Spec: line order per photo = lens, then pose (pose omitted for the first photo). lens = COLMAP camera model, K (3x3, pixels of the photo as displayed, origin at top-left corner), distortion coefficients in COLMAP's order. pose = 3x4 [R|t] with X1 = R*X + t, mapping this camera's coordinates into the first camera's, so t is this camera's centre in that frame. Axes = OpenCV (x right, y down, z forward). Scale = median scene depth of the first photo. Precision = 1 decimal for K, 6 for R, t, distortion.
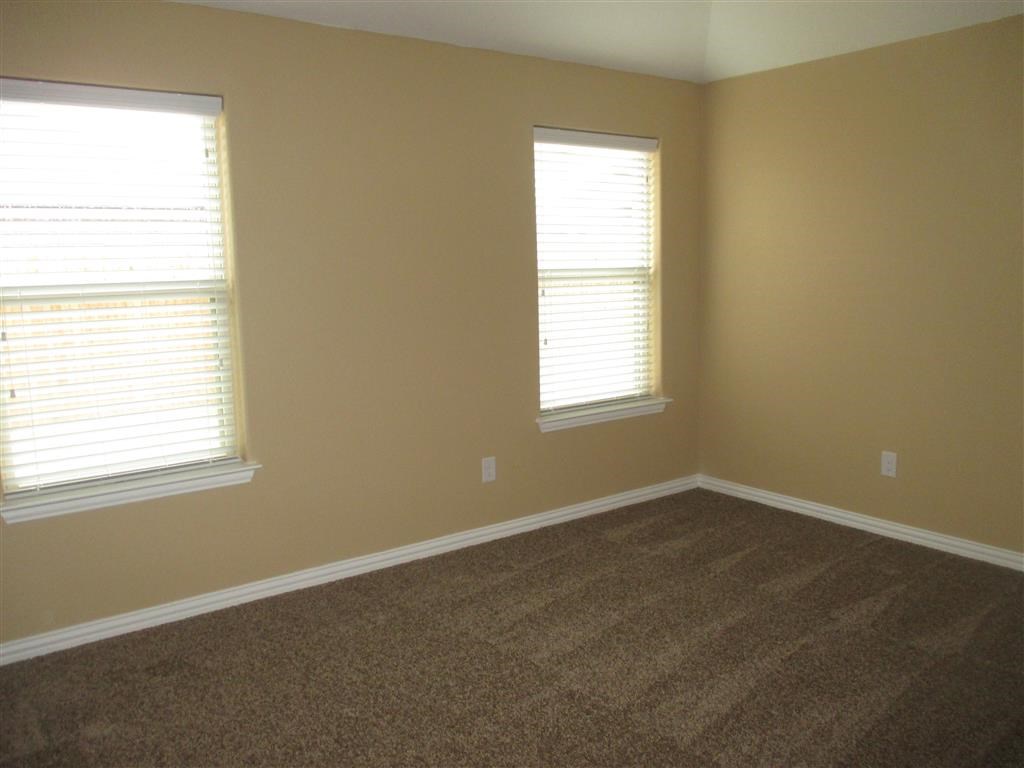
lens RADIAL K [[970.0, 0, 512.0], [0, 970.0, 384.0], [0, 0, 1]] dist [0.009579, 0.006025]
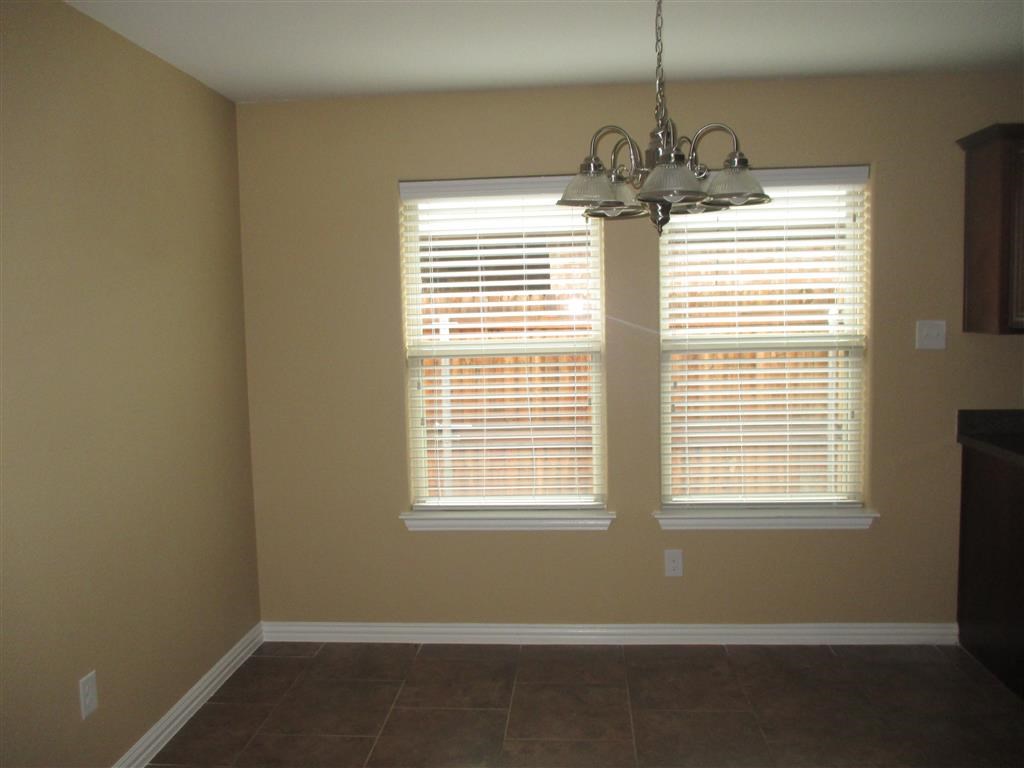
lens RADIAL K [[851.7, 0, 512.0], [0, 851.7, 384.0], [0, 0, 1]] dist [-0.003967, -0.006884]
pose [[0.714668, 0.048977, -0.697747, 0.400946], [-0.081153, 0.996615, -0.013165, -0.050300], [0.694740, 0.066032, 0.716224, 0.330540]]
